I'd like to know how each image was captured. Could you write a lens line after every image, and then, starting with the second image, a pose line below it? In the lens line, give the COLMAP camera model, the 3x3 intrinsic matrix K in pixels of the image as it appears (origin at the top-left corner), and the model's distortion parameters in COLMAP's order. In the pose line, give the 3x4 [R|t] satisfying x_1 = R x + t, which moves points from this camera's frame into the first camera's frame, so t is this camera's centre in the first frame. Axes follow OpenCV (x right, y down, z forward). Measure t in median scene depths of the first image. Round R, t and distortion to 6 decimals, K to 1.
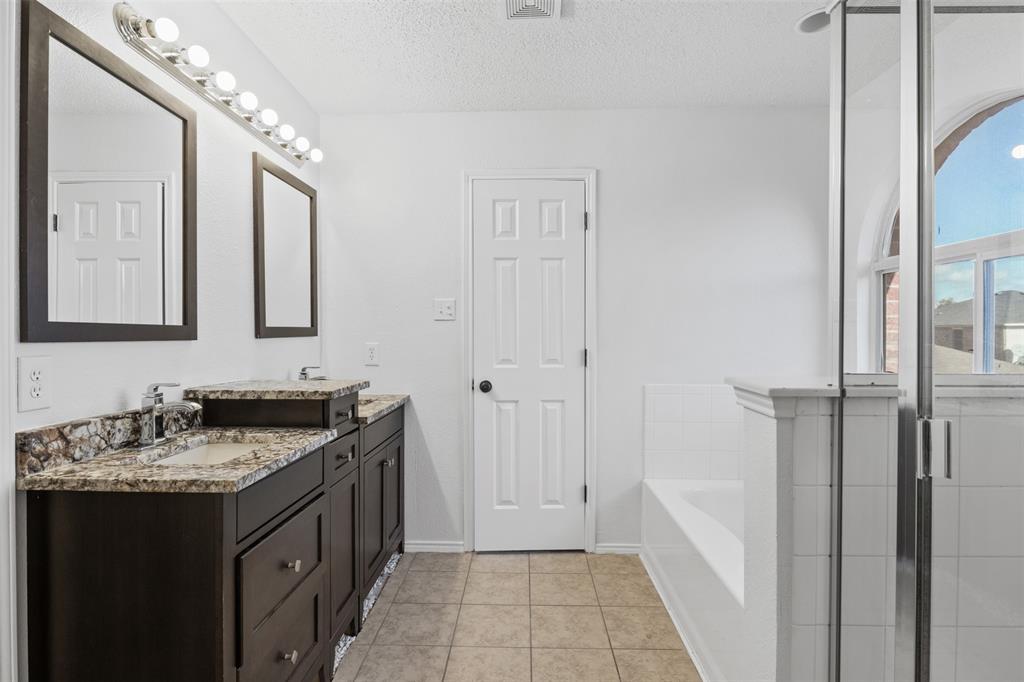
lens RADIAL K [[516.2, 0, 509.0], [0, 516.2, 331.1], [0, 0, 1]] dist [-0.007395, 0.000448]
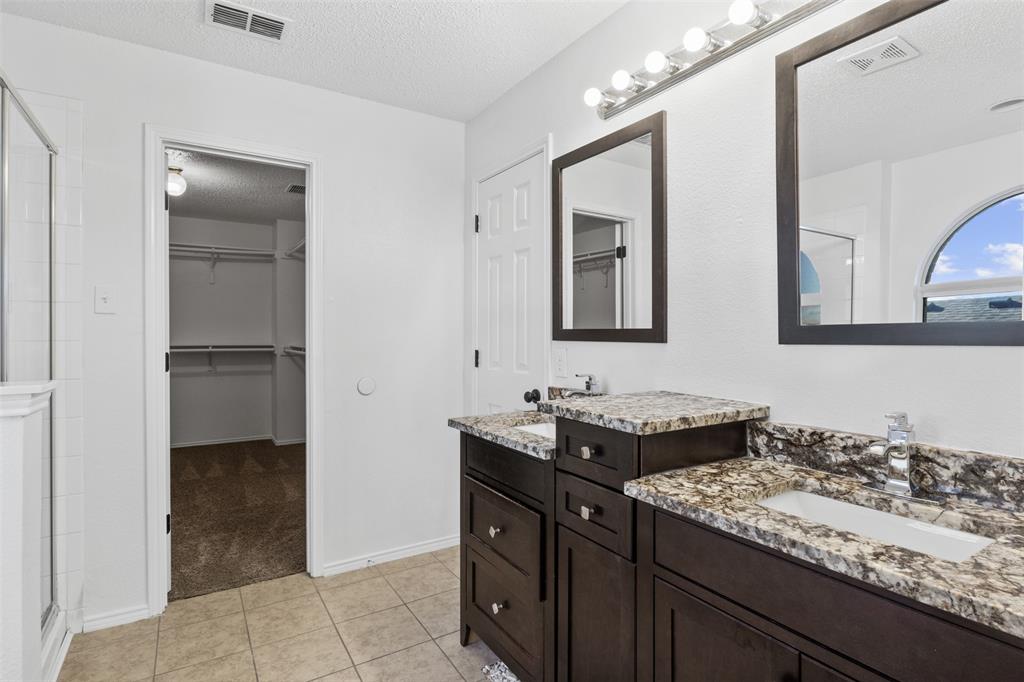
lens RADIAL K [[516.2, 0, 509.0], [0, 516.2, 331.1], [0, 0, 1]] dist [-0.007395, 0.000448]
pose [[-0.831574, -0.002582, -0.555408, 0.184202], [0.002540, 0.999961, -0.008452, 0.002383], [0.555408, -0.008439, -0.831535, 1.690059]]
